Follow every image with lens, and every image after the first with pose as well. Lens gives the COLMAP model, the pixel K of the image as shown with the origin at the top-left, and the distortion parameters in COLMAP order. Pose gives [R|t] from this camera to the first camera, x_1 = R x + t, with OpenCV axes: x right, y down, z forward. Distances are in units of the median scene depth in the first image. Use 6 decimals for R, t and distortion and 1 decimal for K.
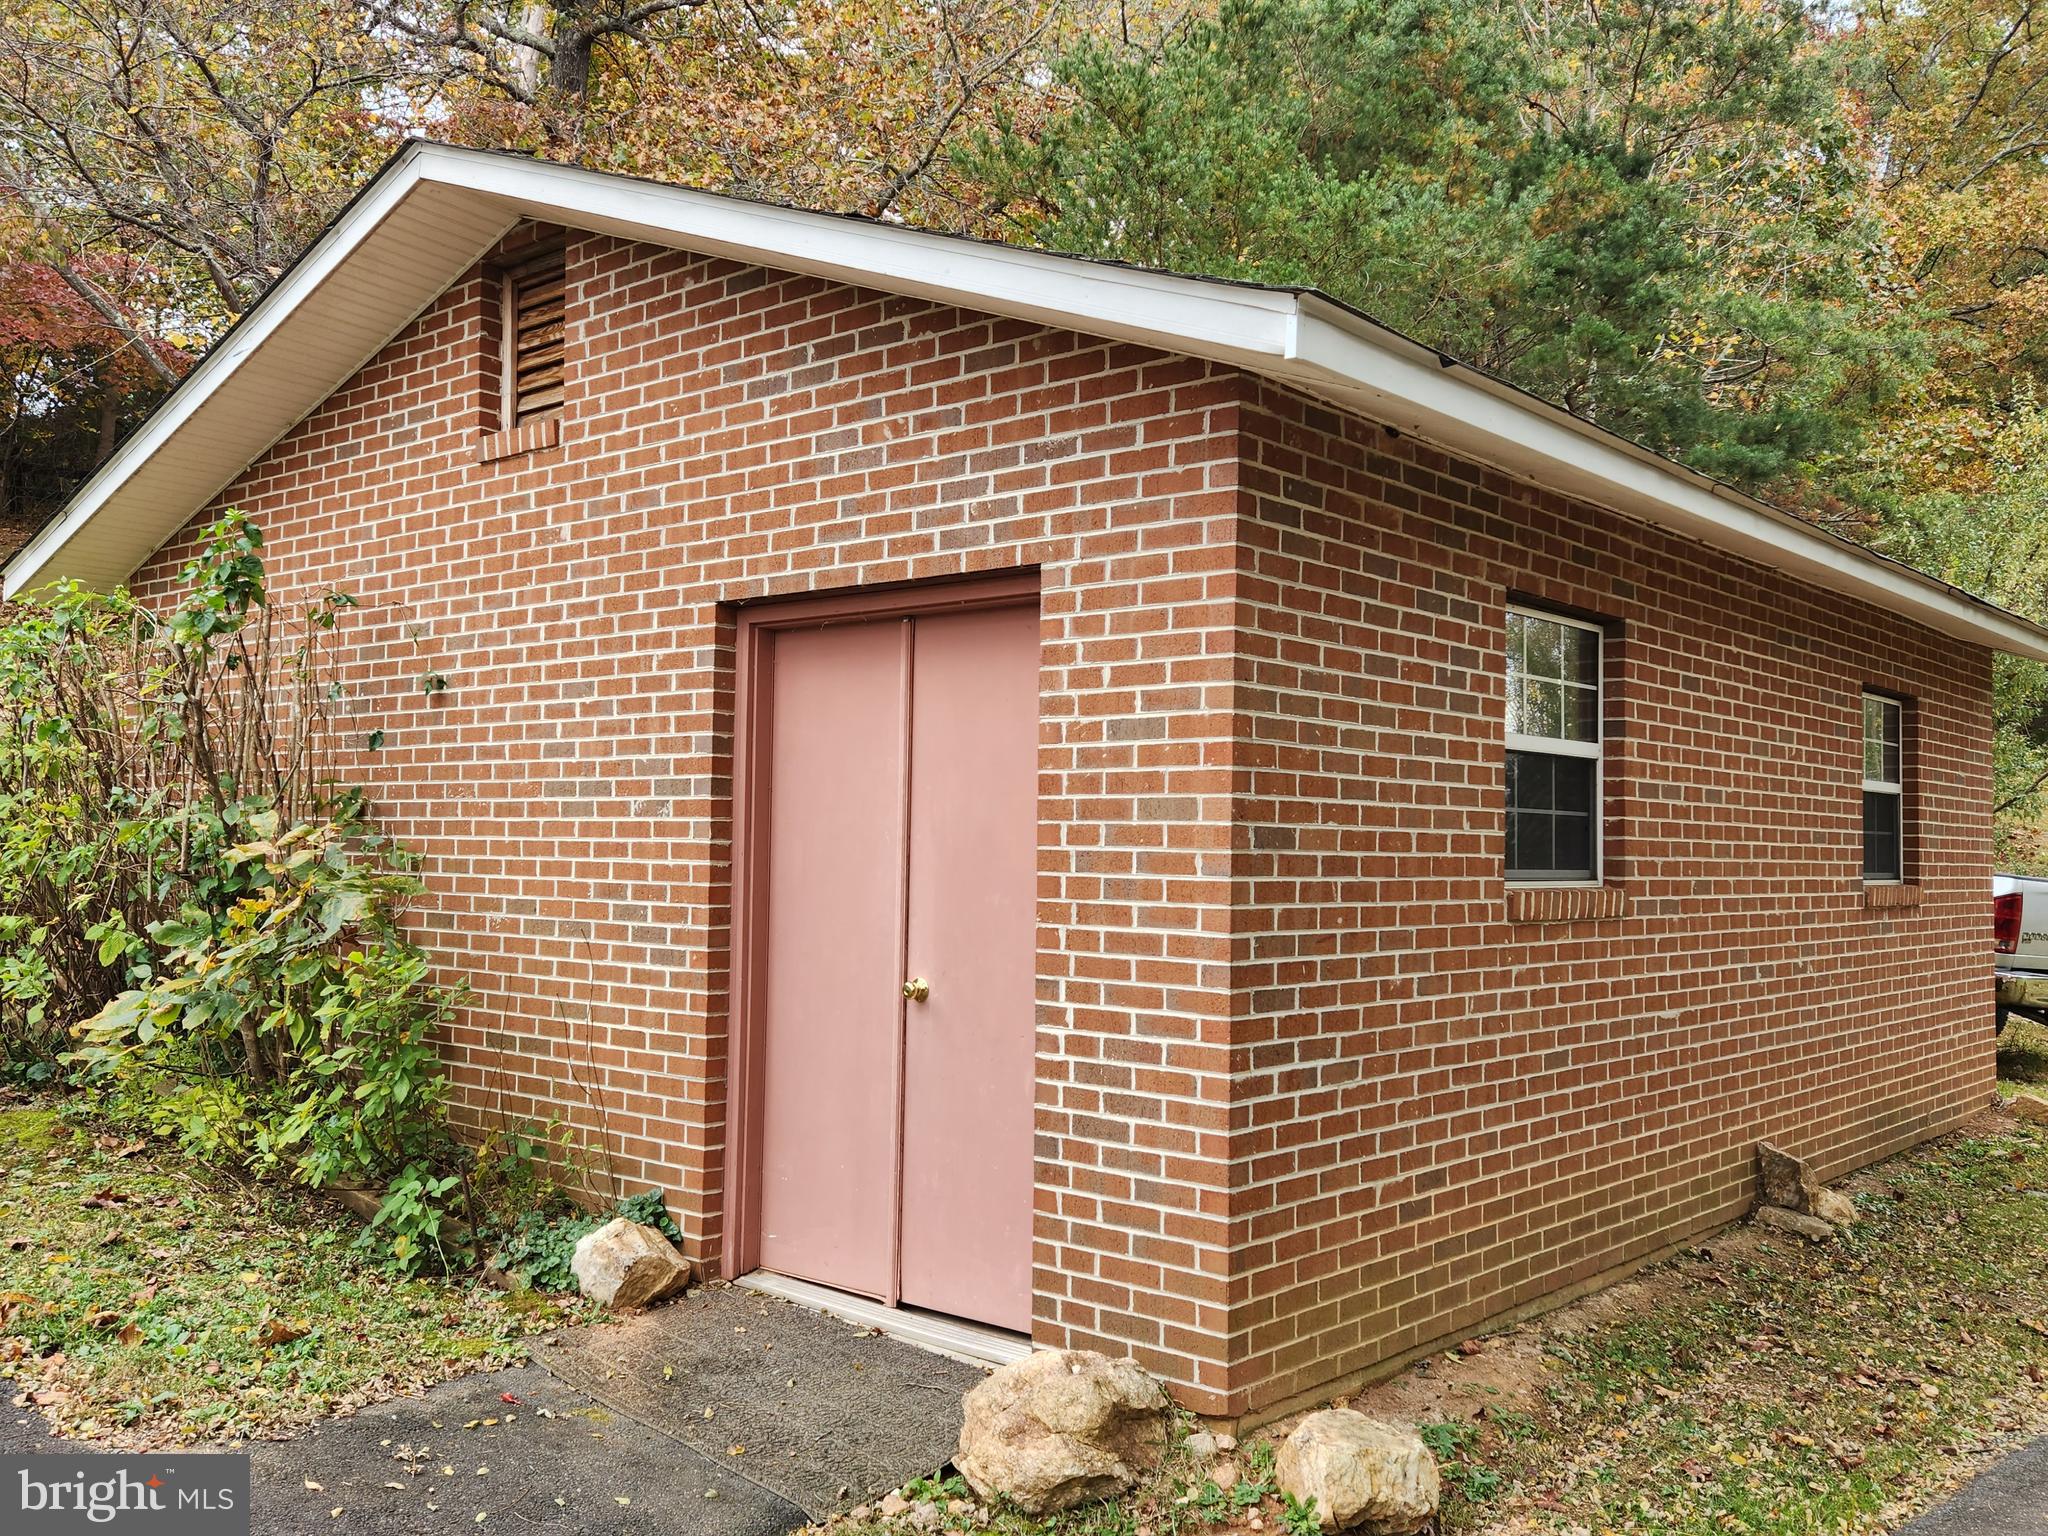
lens RADIAL K [[1420.7, 0, 1064.3], [0, 1420.7, 764.6], [0, 0, 1]] dist [0.076107, -0.065311]
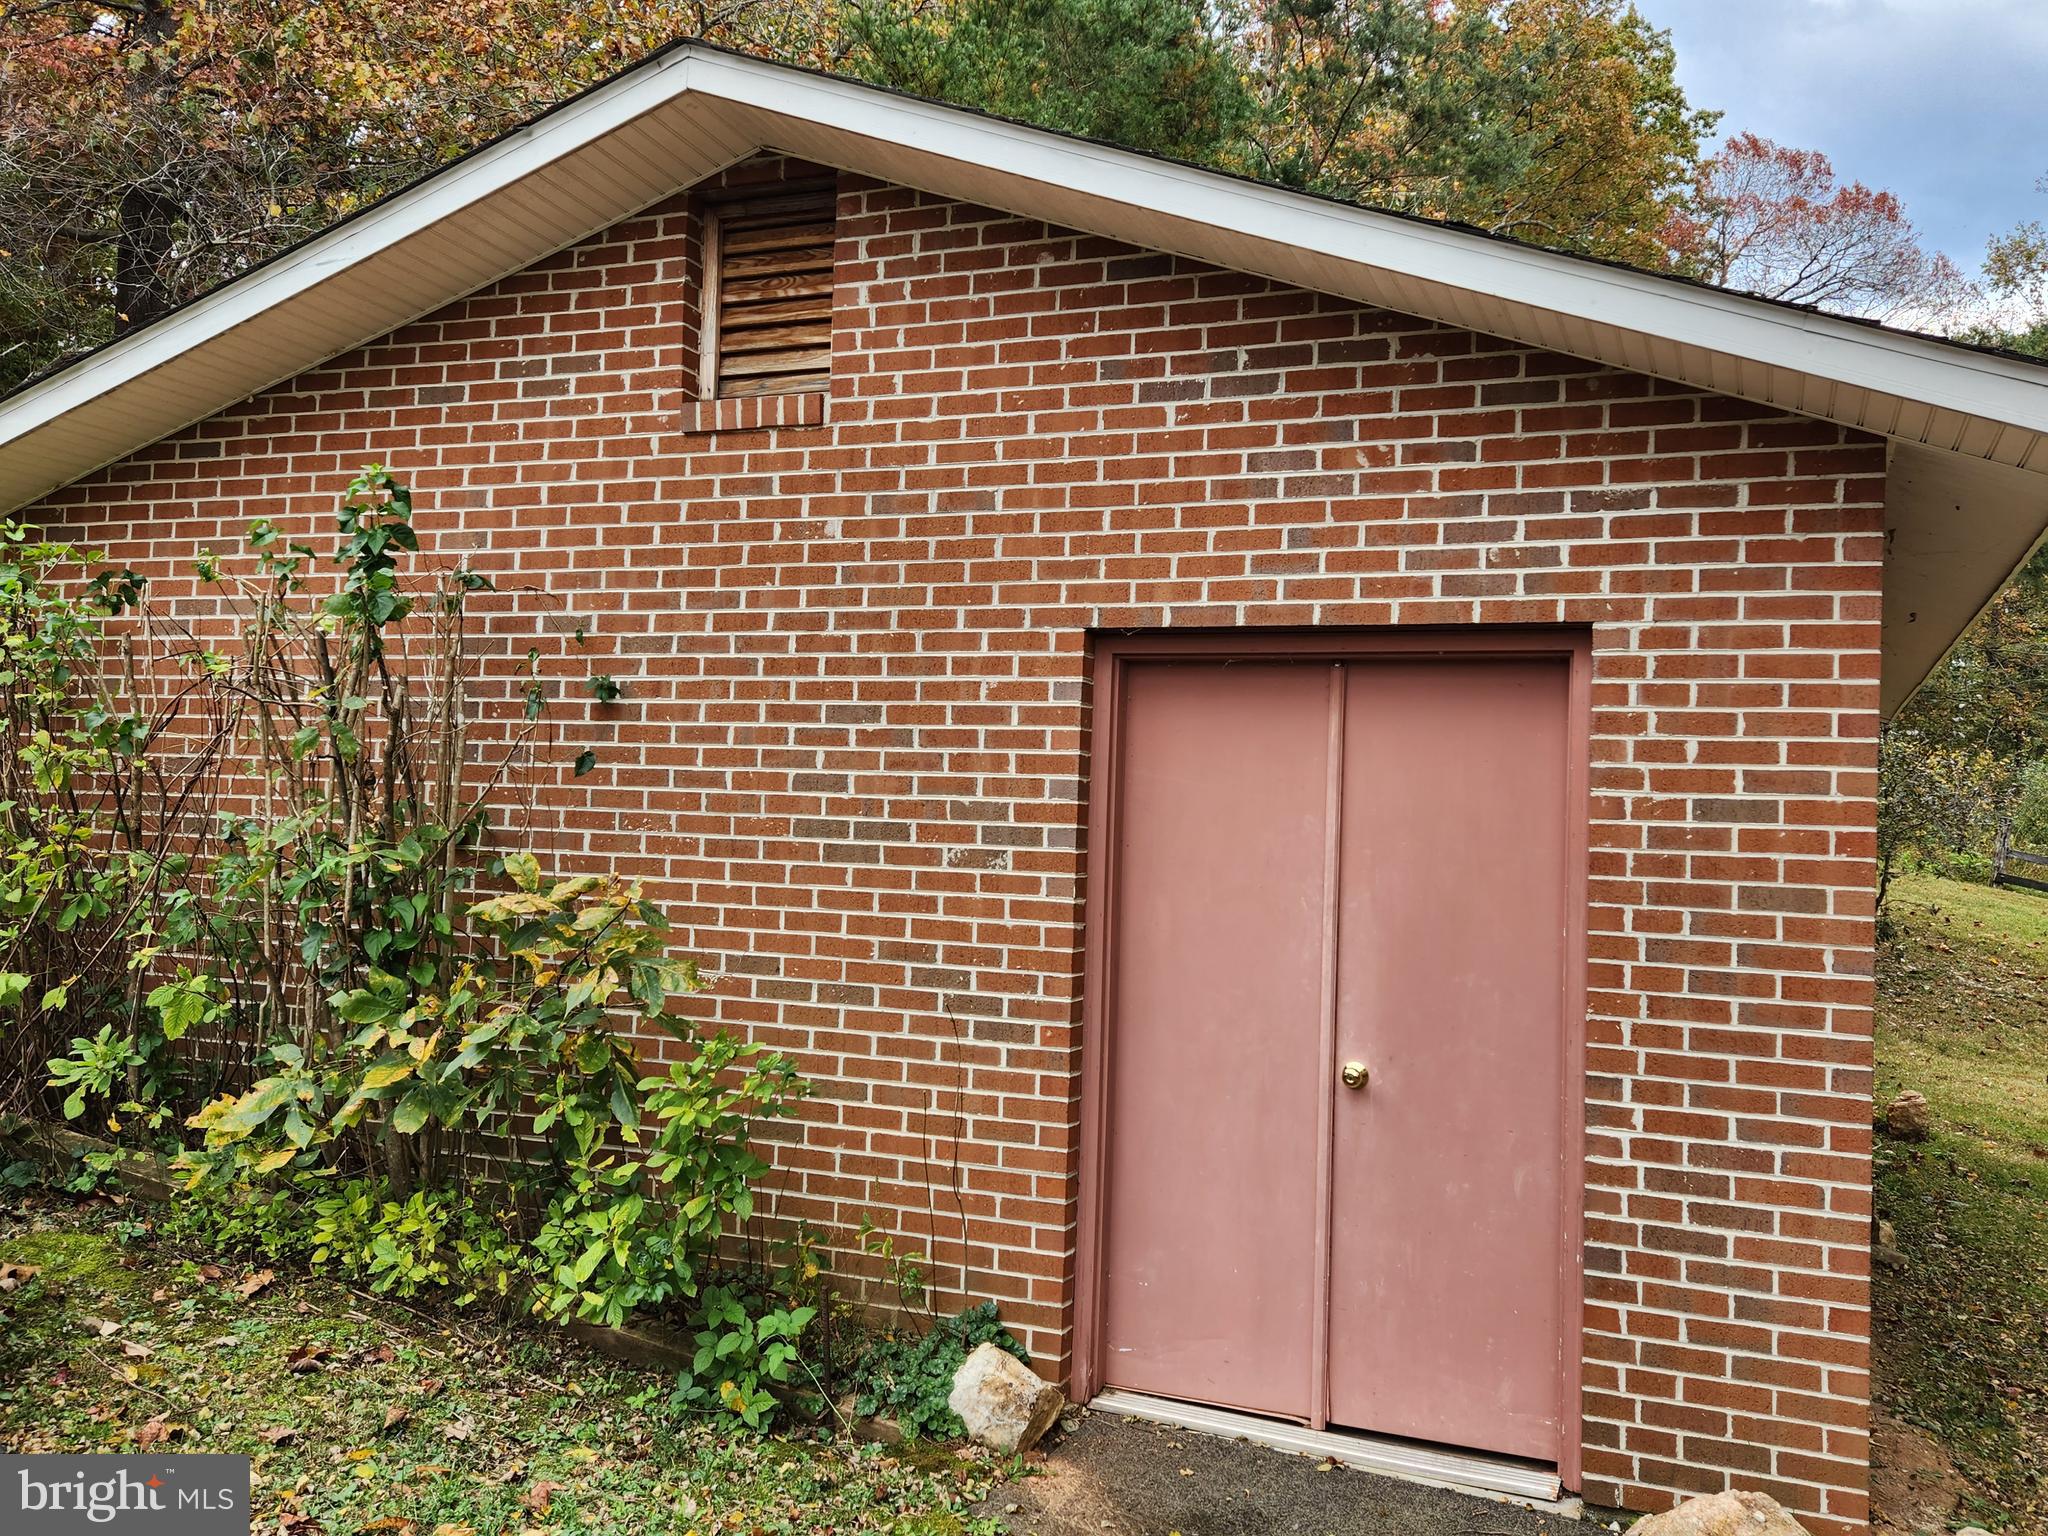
lens RADIAL K [[1420.7, 0, 1064.3], [0, 1420.7, 764.6], [0, 0, 1]] dist [0.076107, -0.065311]
pose [[0.964196, 0.038284, 0.262413, -0.524536], [-0.039465, 0.999221, -0.000769, -0.031388], [-0.262238, -0.009615, 0.964955, 0.173276]]
